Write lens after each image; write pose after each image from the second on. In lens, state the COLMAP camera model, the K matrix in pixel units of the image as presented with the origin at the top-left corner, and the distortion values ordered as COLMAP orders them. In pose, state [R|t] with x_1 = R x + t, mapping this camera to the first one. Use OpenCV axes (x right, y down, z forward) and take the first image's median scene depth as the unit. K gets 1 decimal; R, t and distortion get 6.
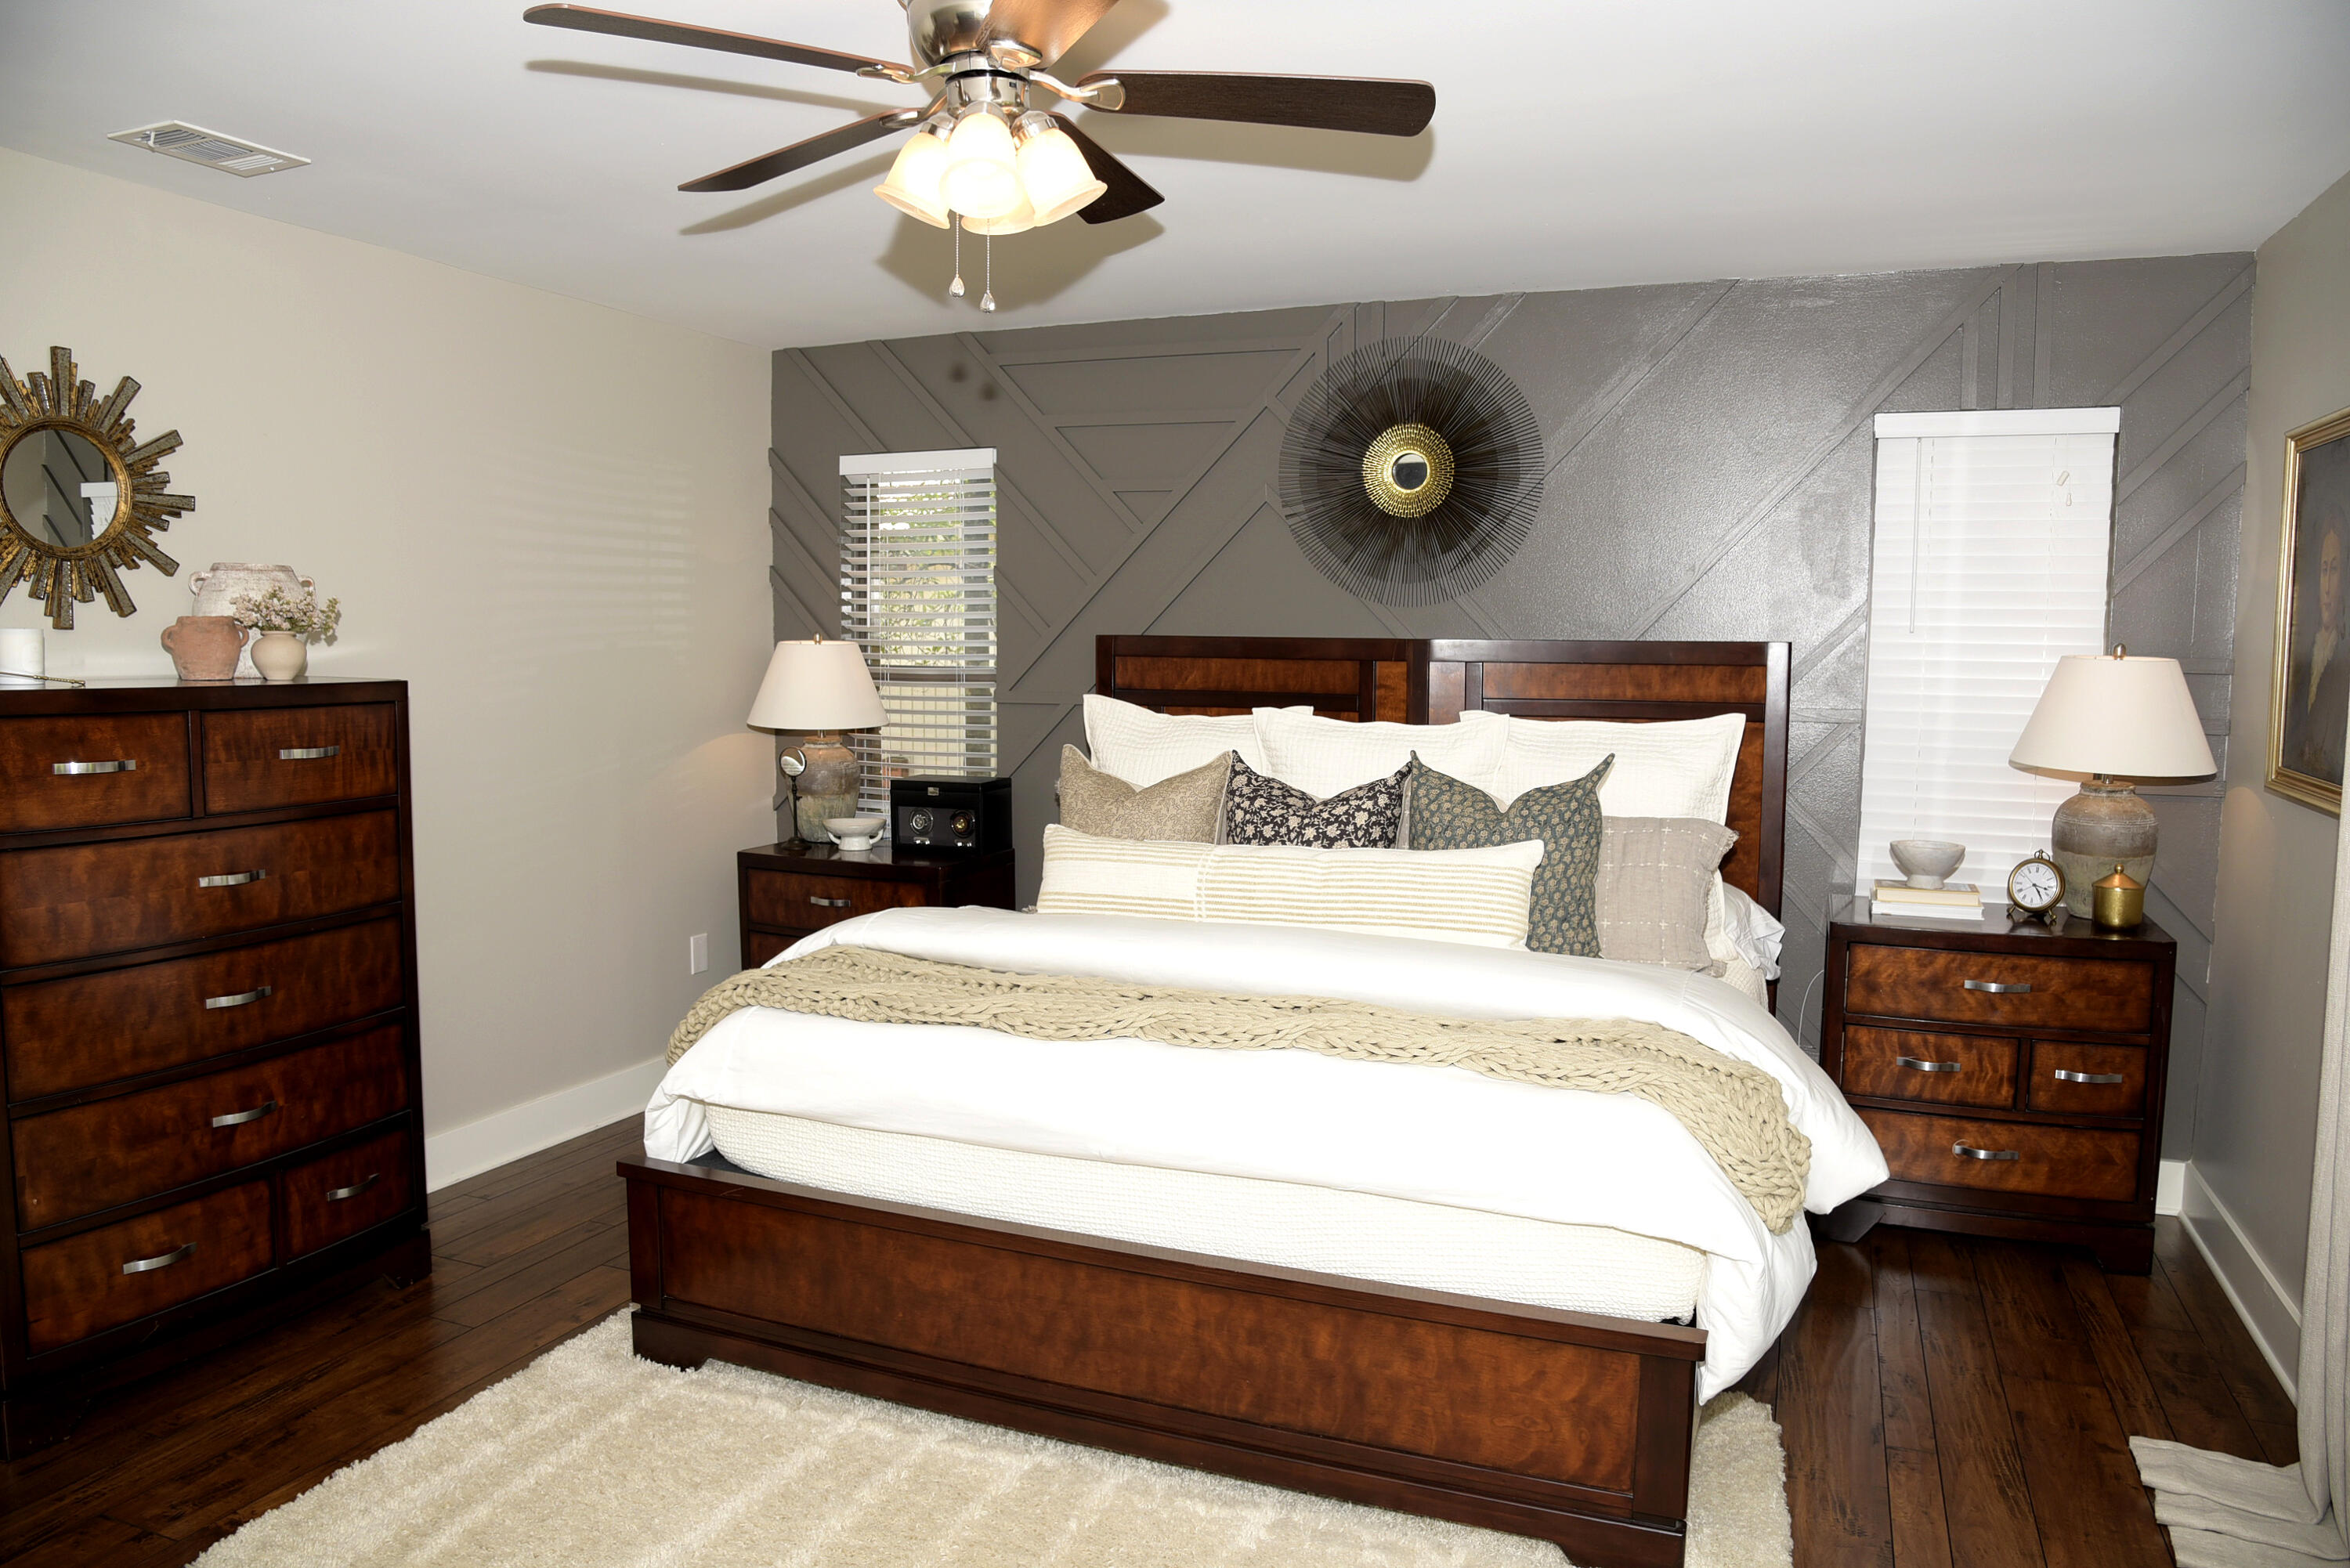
lens RADIAL K [[1665.7, 0, 1175.0], [0, 1665.7, 784.0], [0, 0, 1]] dist [-0.062999, 0.009728]
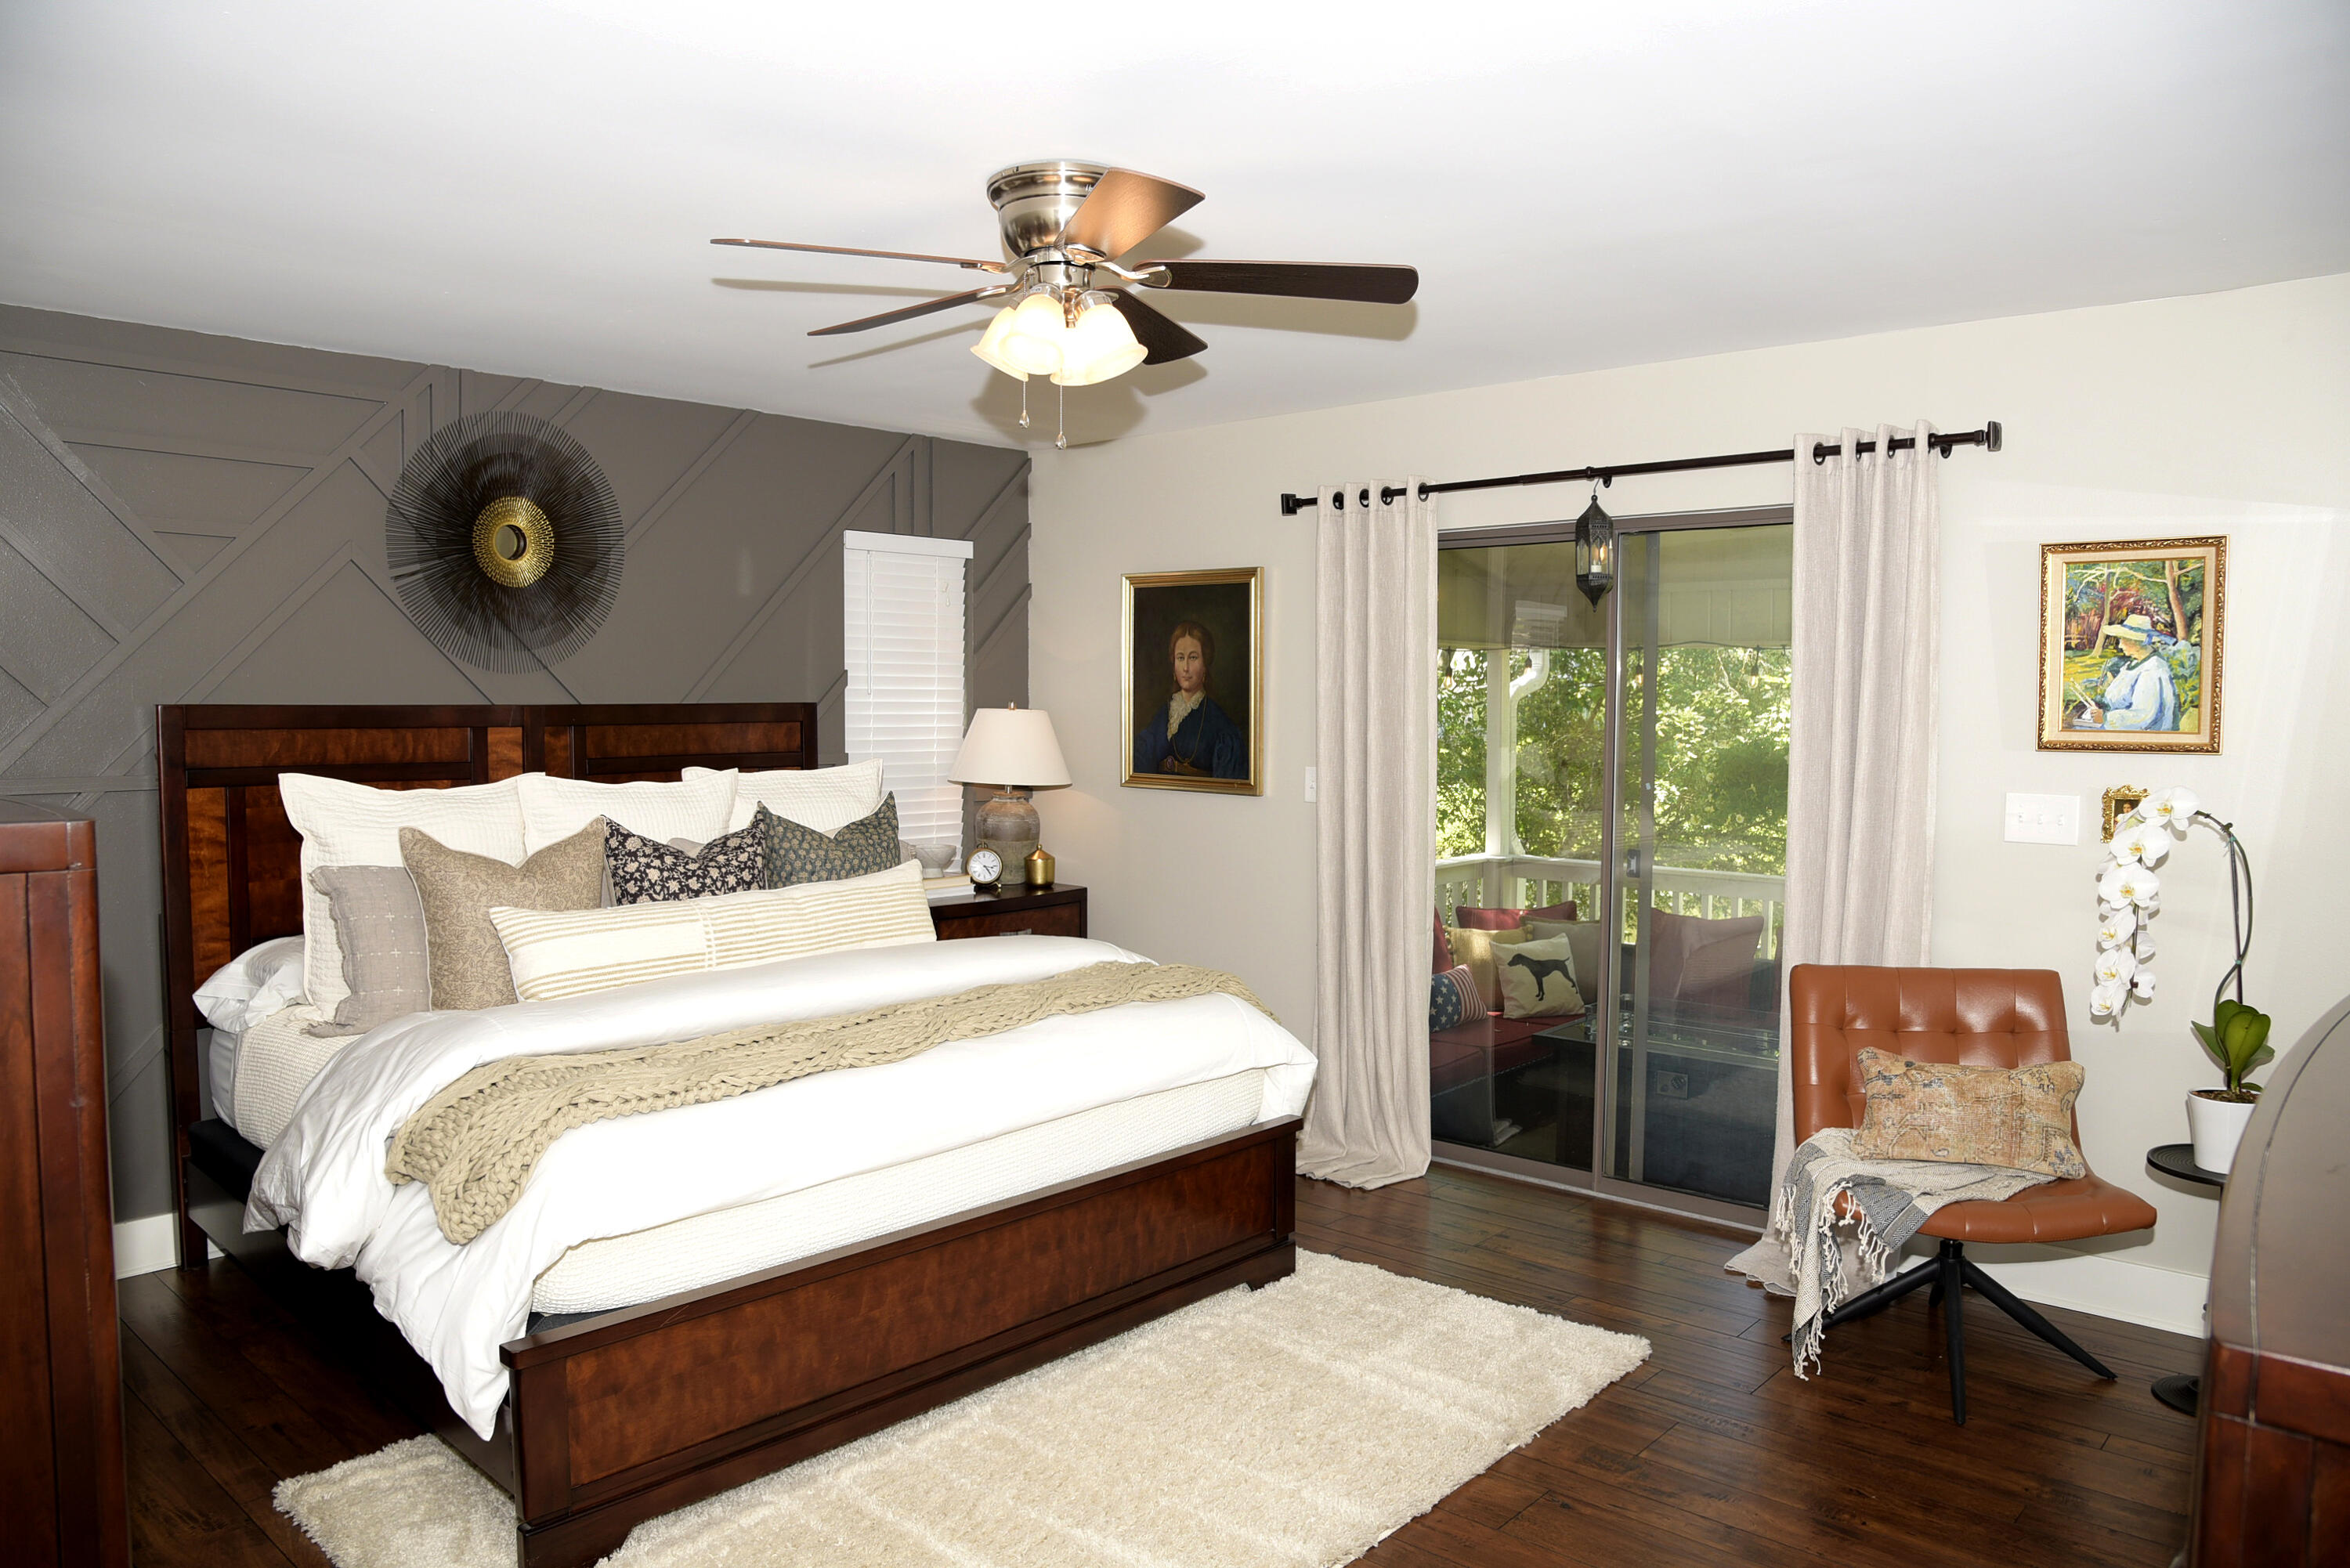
lens RADIAL K [[1665.7, 0, 1175.0], [0, 1665.7, 784.0], [0, 0, 1]] dist [-0.062999, 0.009728]
pose [[0.343327, -0.055083, 0.937599, -0.835314], [0.085826, 0.995942, 0.027083, -0.038391], [-0.935286, 0.071172, 0.346662, 0.329811]]
